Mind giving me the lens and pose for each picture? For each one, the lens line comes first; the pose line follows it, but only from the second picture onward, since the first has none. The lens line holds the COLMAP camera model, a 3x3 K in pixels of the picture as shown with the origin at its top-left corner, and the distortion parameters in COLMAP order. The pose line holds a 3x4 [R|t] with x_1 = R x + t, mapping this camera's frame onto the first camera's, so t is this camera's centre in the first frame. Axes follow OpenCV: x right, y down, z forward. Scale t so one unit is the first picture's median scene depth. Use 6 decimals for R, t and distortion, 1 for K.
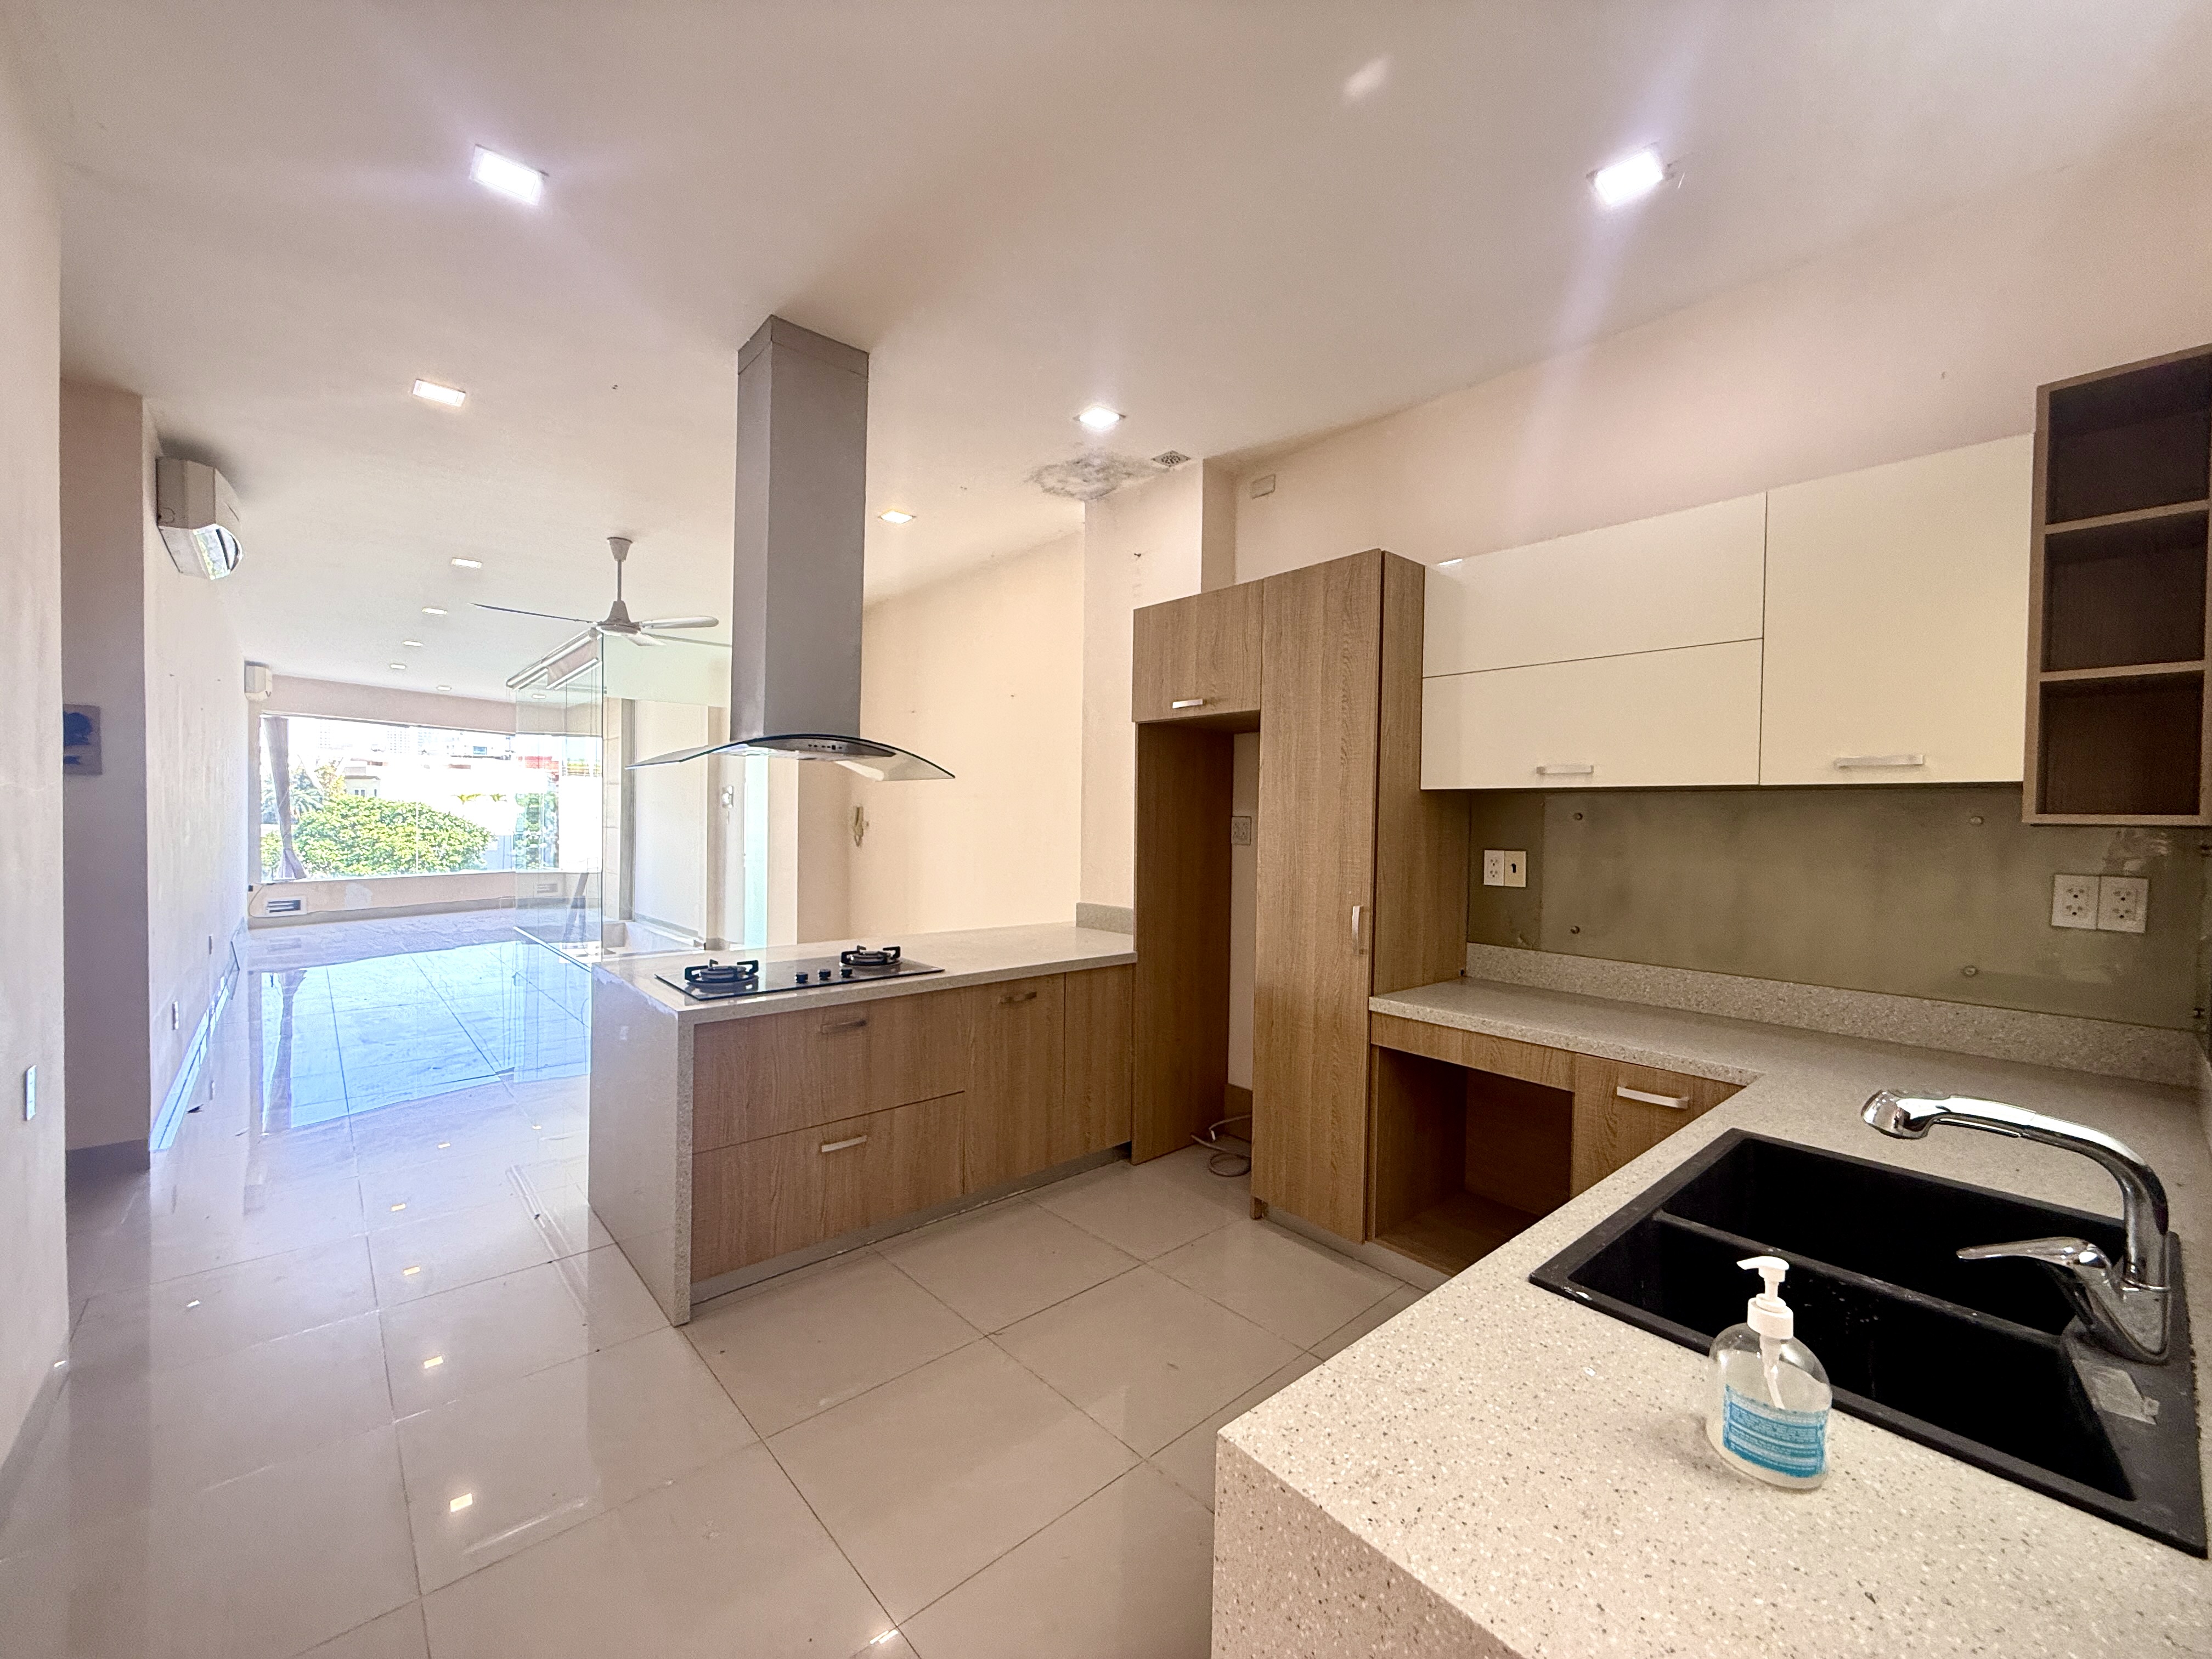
lens RADIAL K [[889.0, 0, 1100.8], [0, 889.0, 820.4], [0, 0, 1]] dist [0.001799, 0.000179]
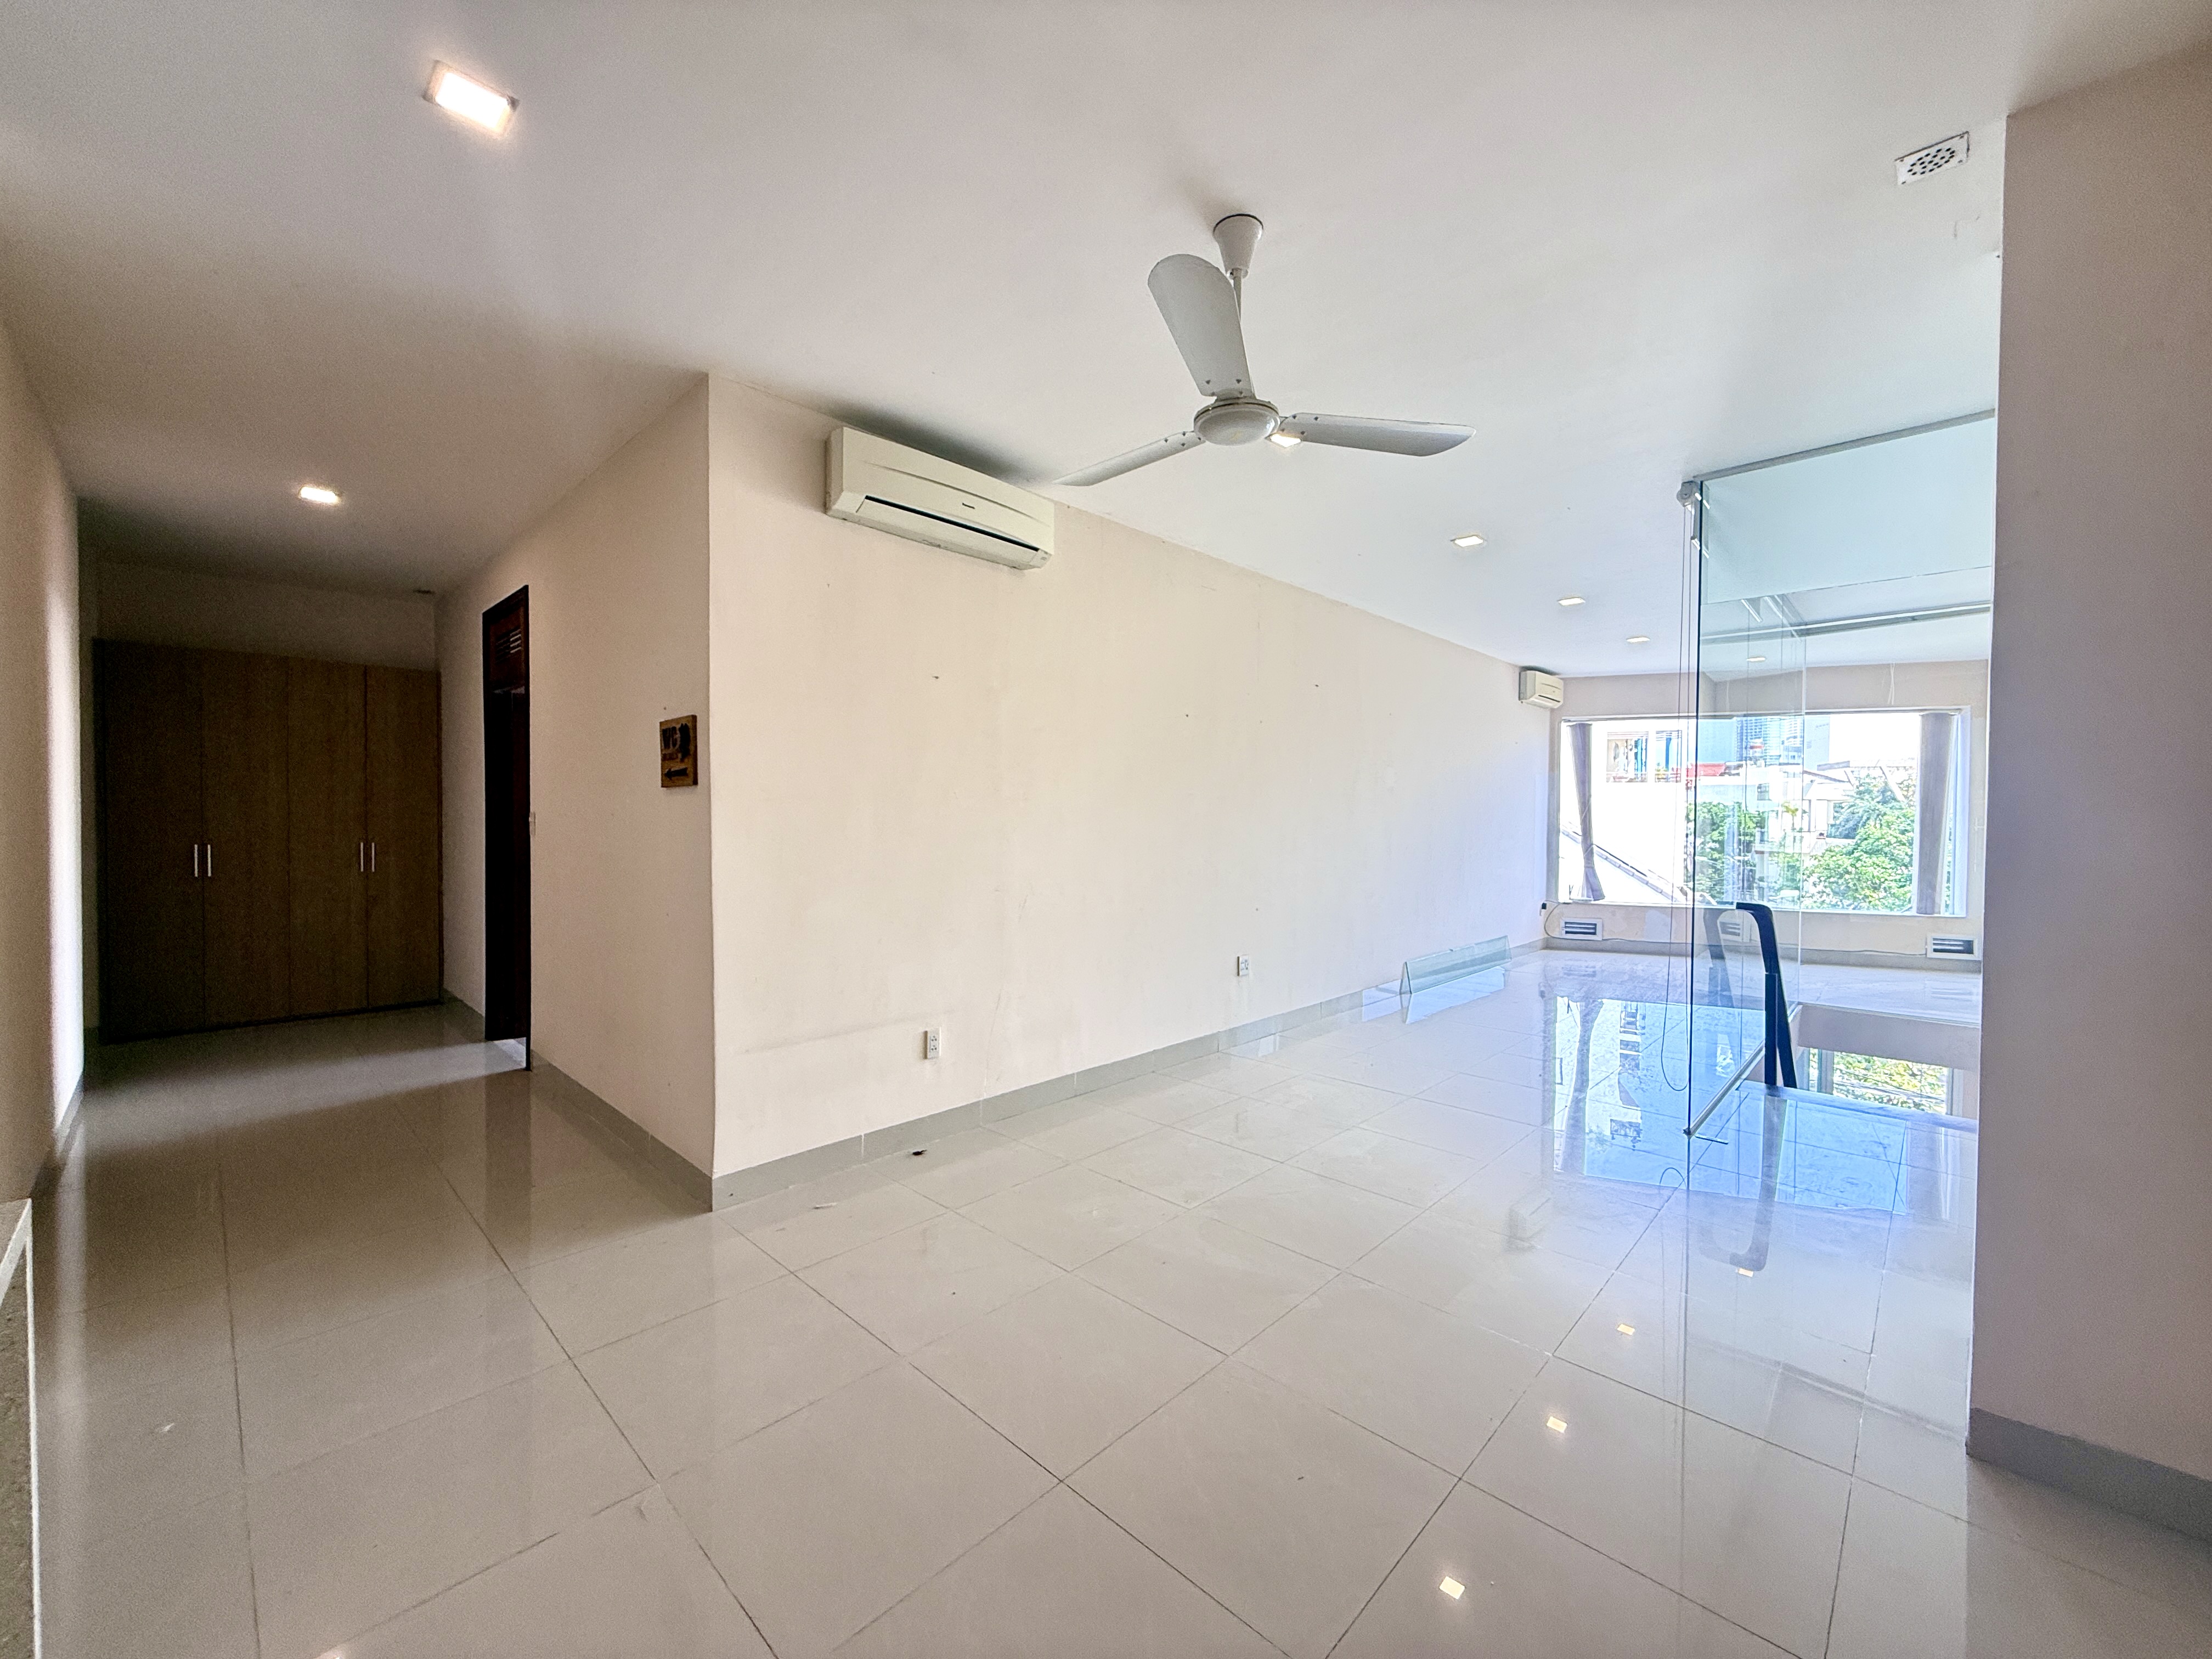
lens RADIAL K [[889.0, 0, 1085.2], [0, 889.0, 829.3], [0, 0, 1]] dist [0.001799, 0.000179]
pose [[0.071772, 0.004875, -0.997409, -0.040221], [-0.011472, 0.999926, 0.004062, -0.003594], [0.997355, 0.011150, 0.071822, 0.416622]]
